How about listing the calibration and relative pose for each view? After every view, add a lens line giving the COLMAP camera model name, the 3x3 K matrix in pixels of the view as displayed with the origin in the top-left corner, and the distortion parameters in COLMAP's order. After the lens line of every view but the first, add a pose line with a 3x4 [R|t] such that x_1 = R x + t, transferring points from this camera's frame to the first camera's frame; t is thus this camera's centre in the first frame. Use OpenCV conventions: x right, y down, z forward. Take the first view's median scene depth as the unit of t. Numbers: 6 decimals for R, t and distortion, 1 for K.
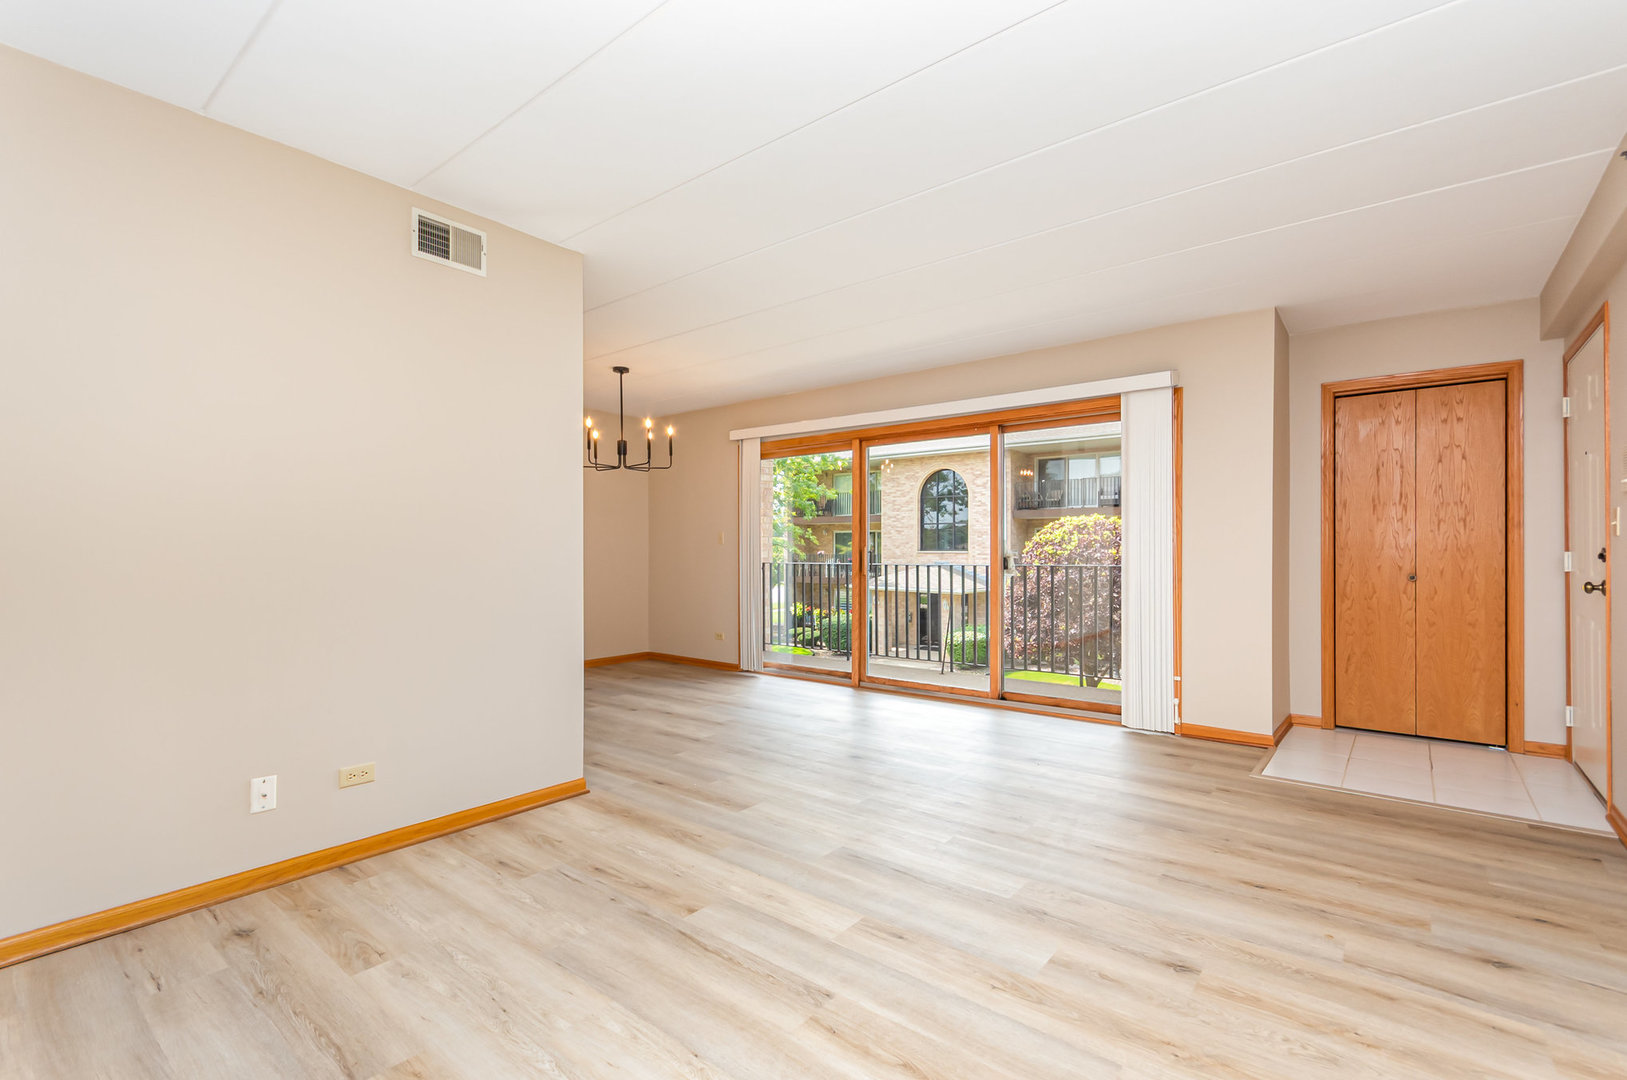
lens RADIAL K [[718.2, 0, 810.0], [0, 718.2, 541.5], [0, 0, 1]] dist [0.001966, 0.000723]
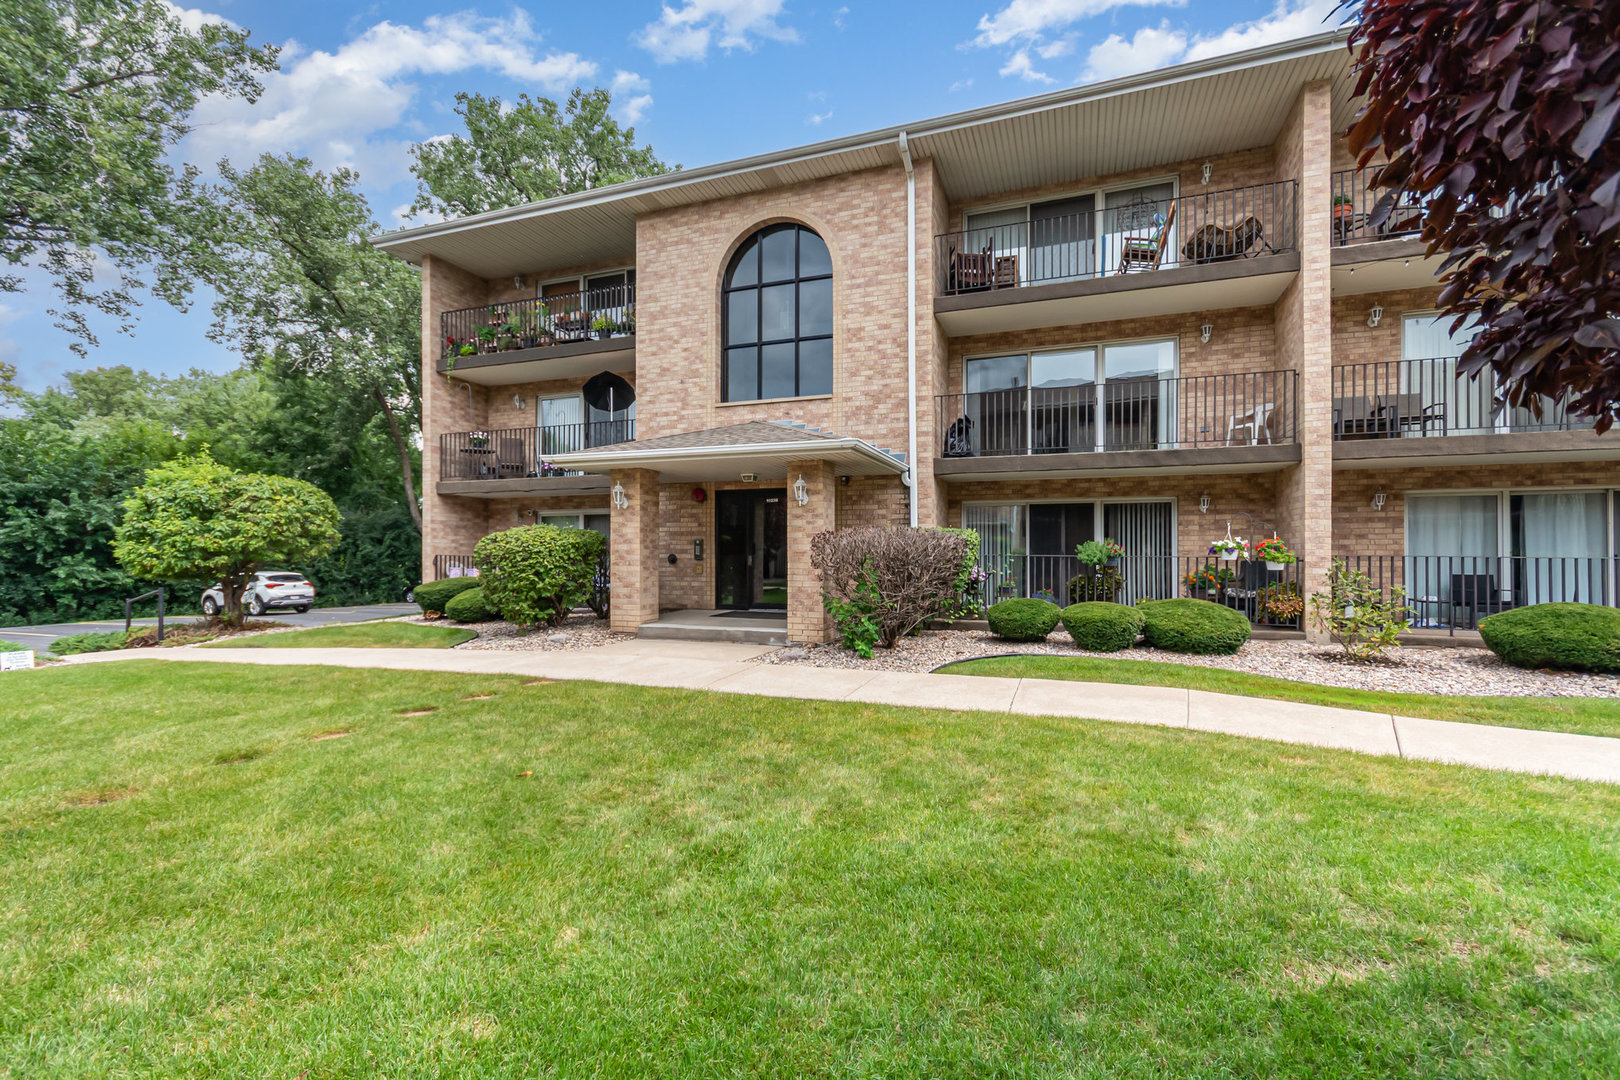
lens RADIAL K [[715.1, 0, 806.5], [0, 715.1, 541.5], [0, 0, 1]] dist [0.001966, 0.000723]
pose [[0.951841, 0.003457, 0.306572, 0.072872], [-0.003627, 0.999993, -0.000014, 0.112767], [-0.306570, -0.001098, 0.951848, 0.601001]]
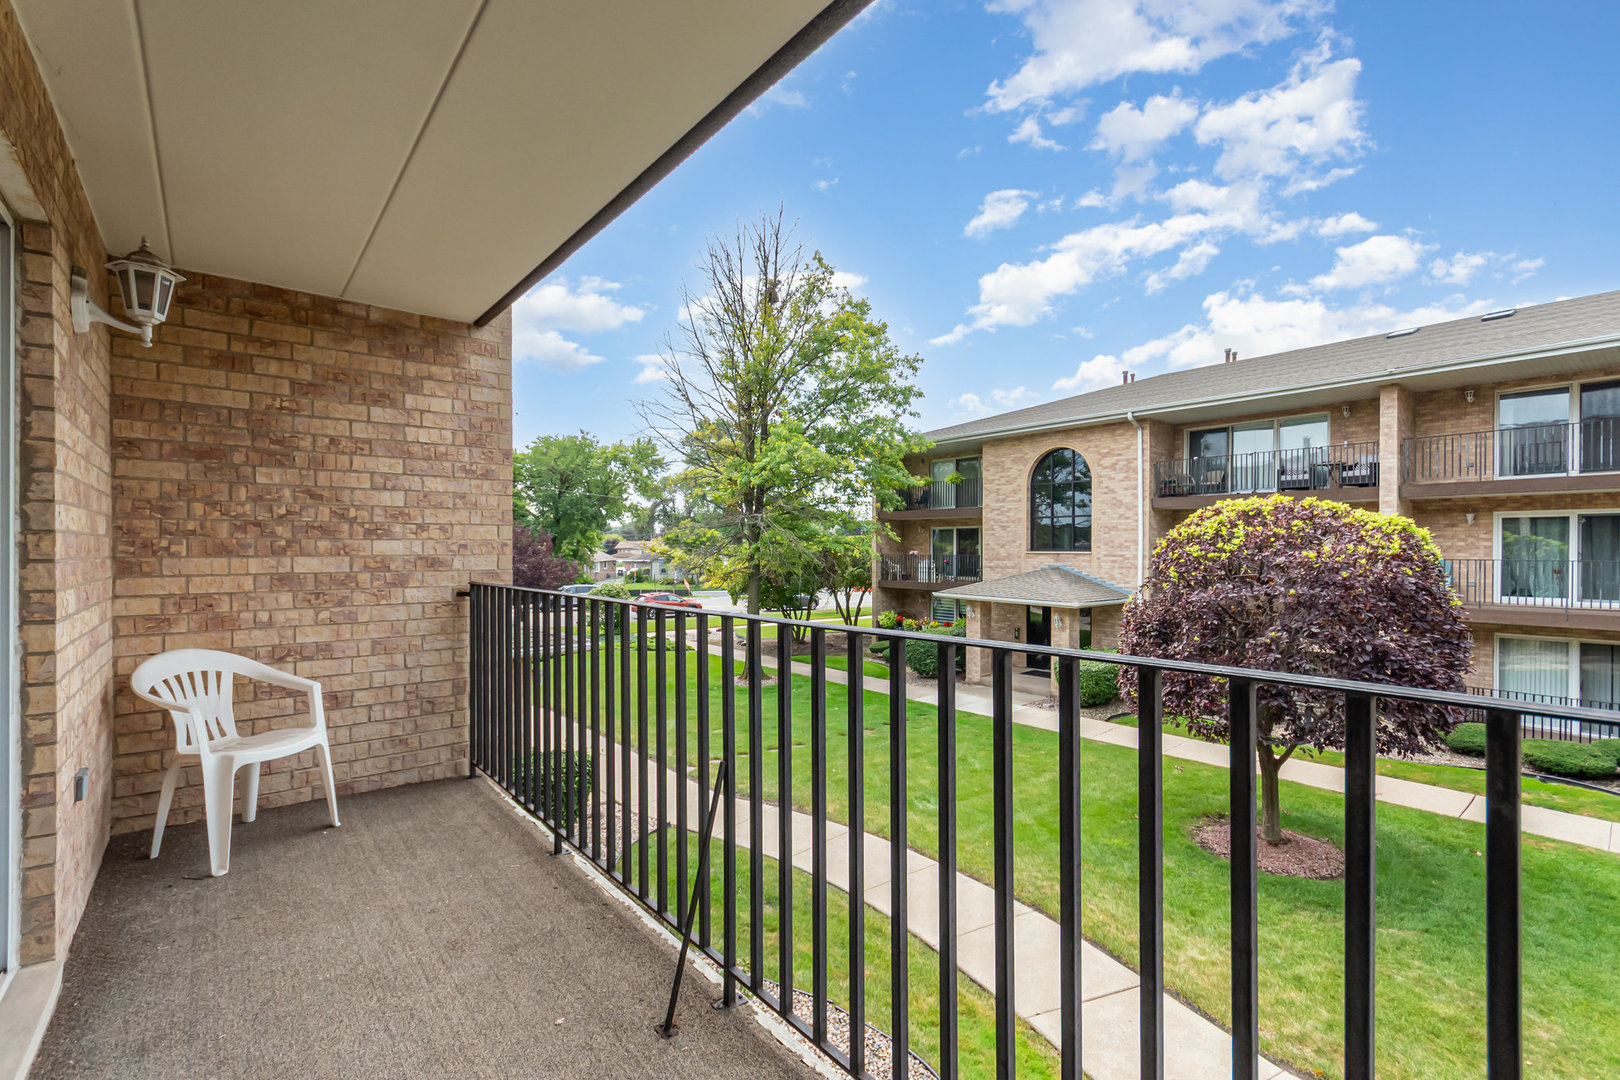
lens RADIAL K [[715.7, 0, 803.7], [0, 715.7, 547.4], [0, 0, 1]] dist [0.002407, 0.000378]
pose [[0.980581, 0.001040, -0.196110, 0.068481], [0.000864, 0.999953, 0.009619, 0.001130], [0.196111, -0.009602, 0.980535, 0.180554]]
